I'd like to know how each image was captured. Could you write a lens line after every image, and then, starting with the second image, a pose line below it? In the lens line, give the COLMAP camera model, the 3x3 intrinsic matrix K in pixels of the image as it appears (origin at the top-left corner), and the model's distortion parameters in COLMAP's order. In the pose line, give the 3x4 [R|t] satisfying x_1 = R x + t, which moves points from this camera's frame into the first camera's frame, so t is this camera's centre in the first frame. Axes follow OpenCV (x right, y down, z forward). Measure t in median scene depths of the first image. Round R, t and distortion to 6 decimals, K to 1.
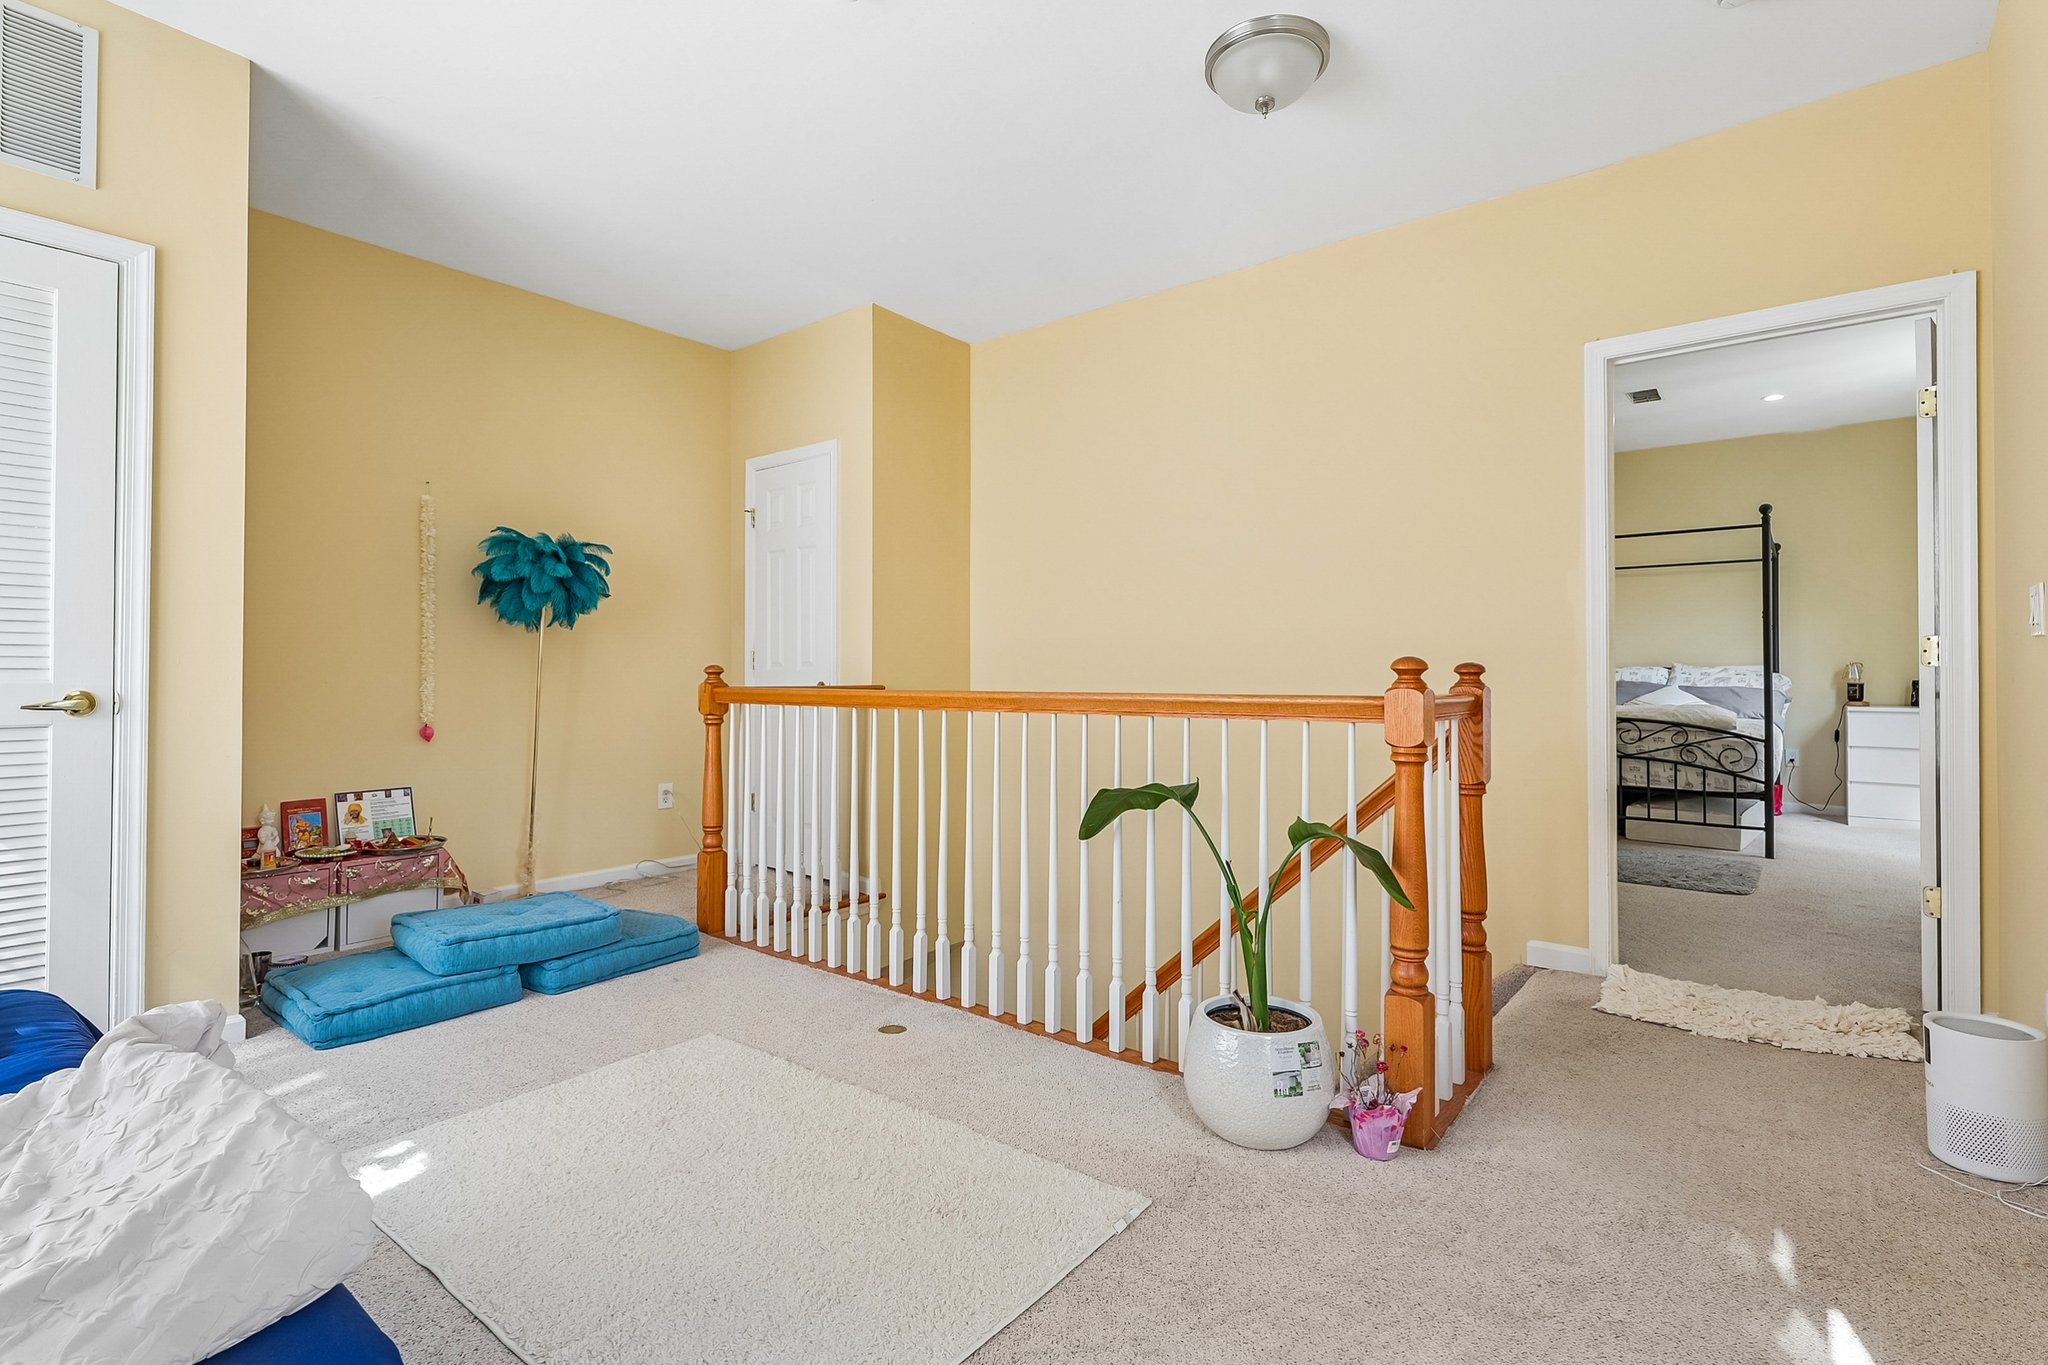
lens RADIAL K [[955.7, 0, 1039.2], [0, 955.7, 680.8], [0, 0, 1]] dist [0.006912, -0.000713]
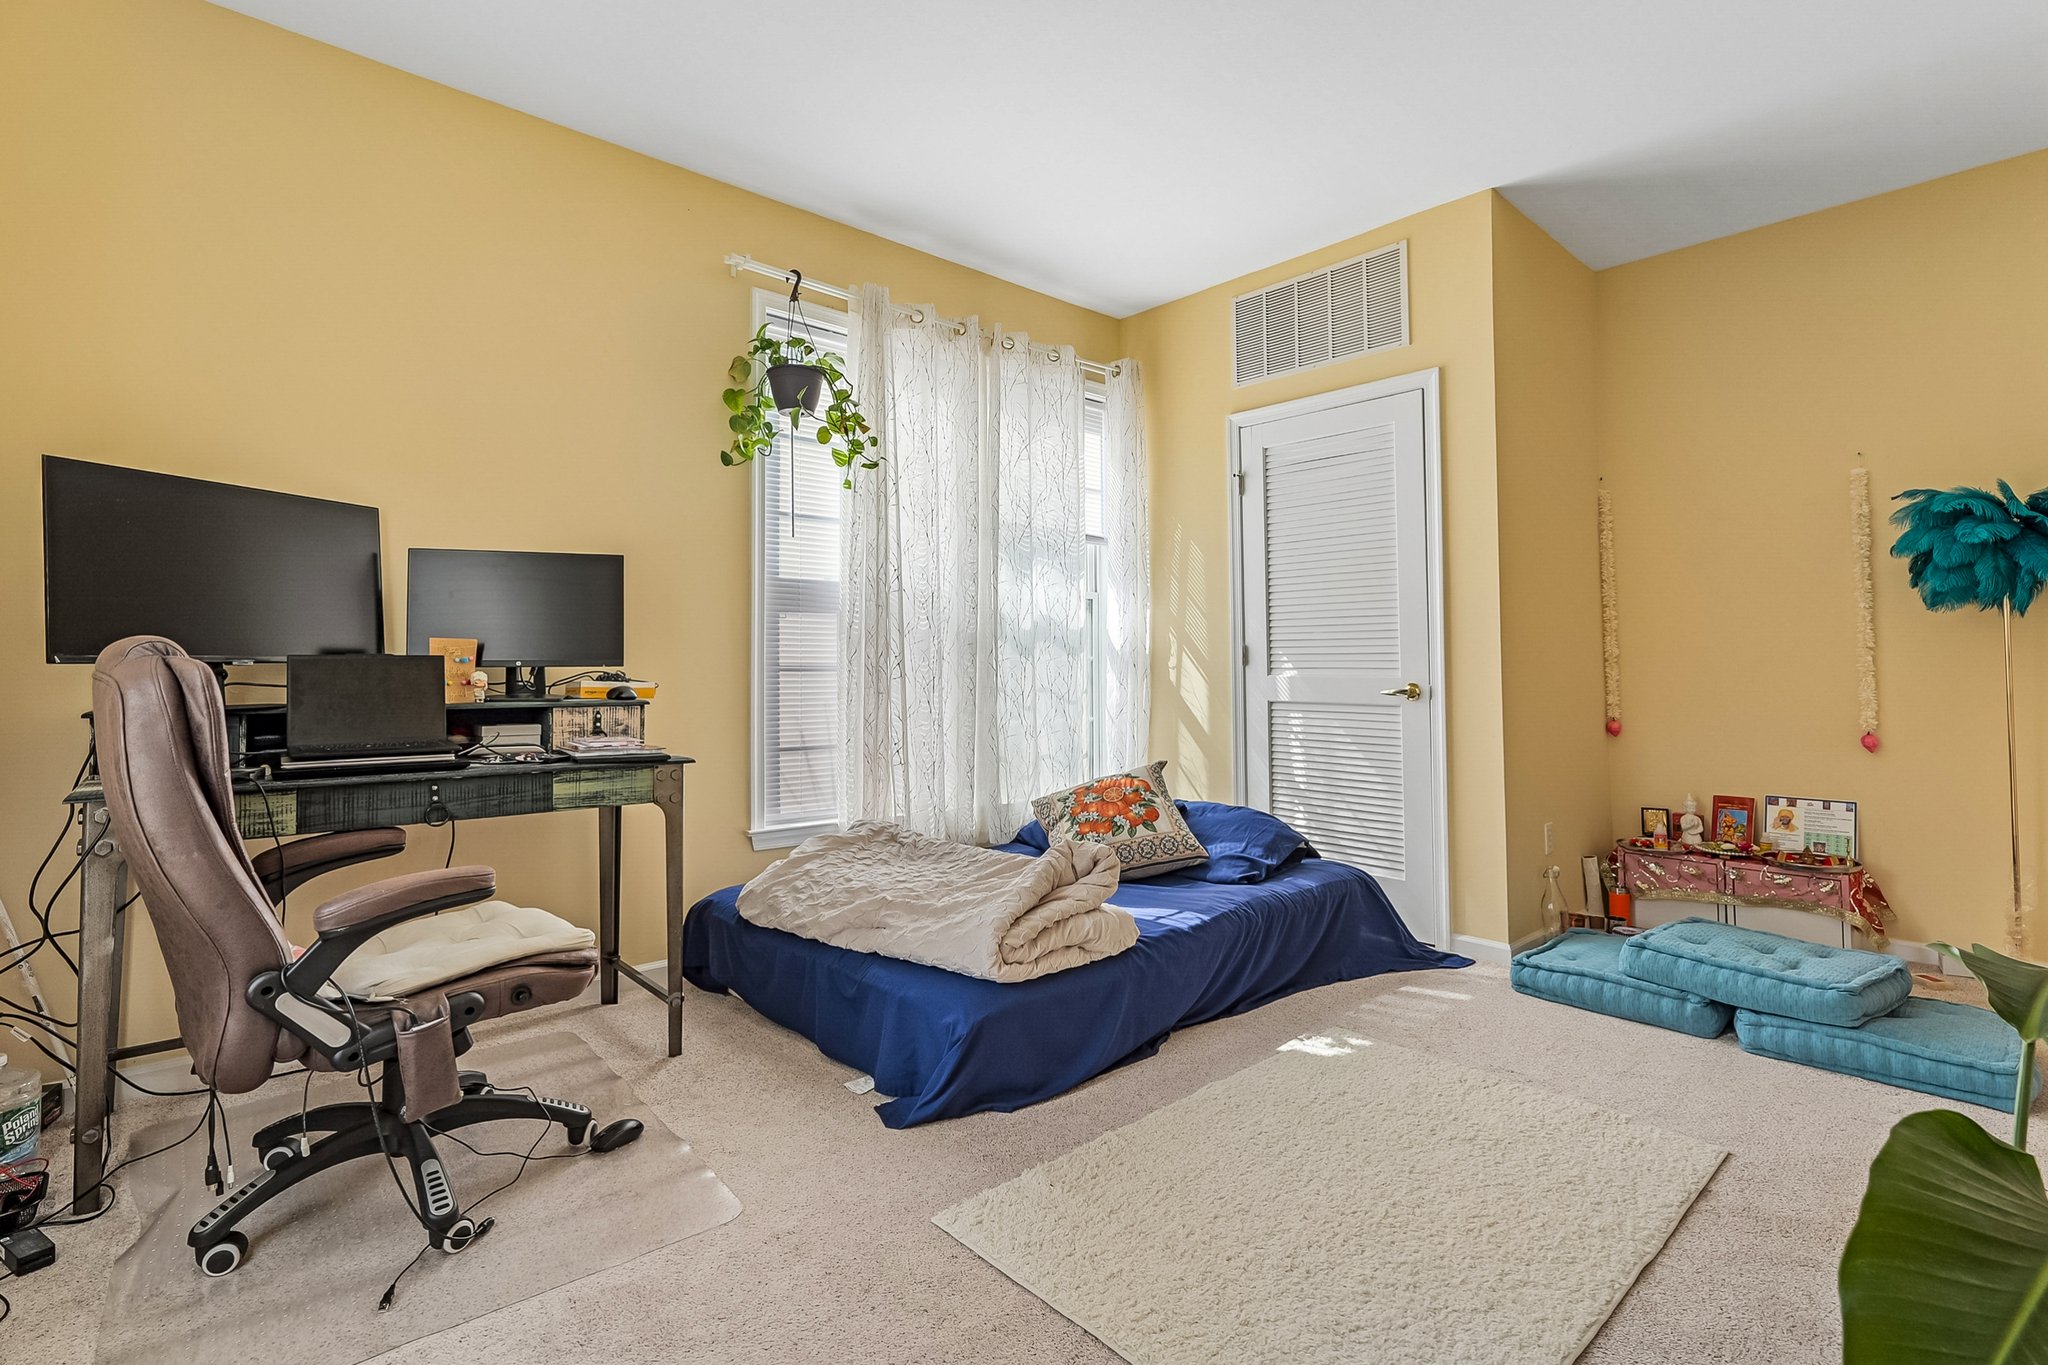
lens RADIAL K [[955.7, 0, 1016.5], [0, 955.7, 672.5], [0, 0, 1]] dist [0.006912, -0.000713]
pose [[-0.163162, 0.008309, -0.986564, 0.417574], [-0.013204, 0.999857, 0.010605, -0.009735], [0.986511, 0.014757, -0.163029, 0.468941]]
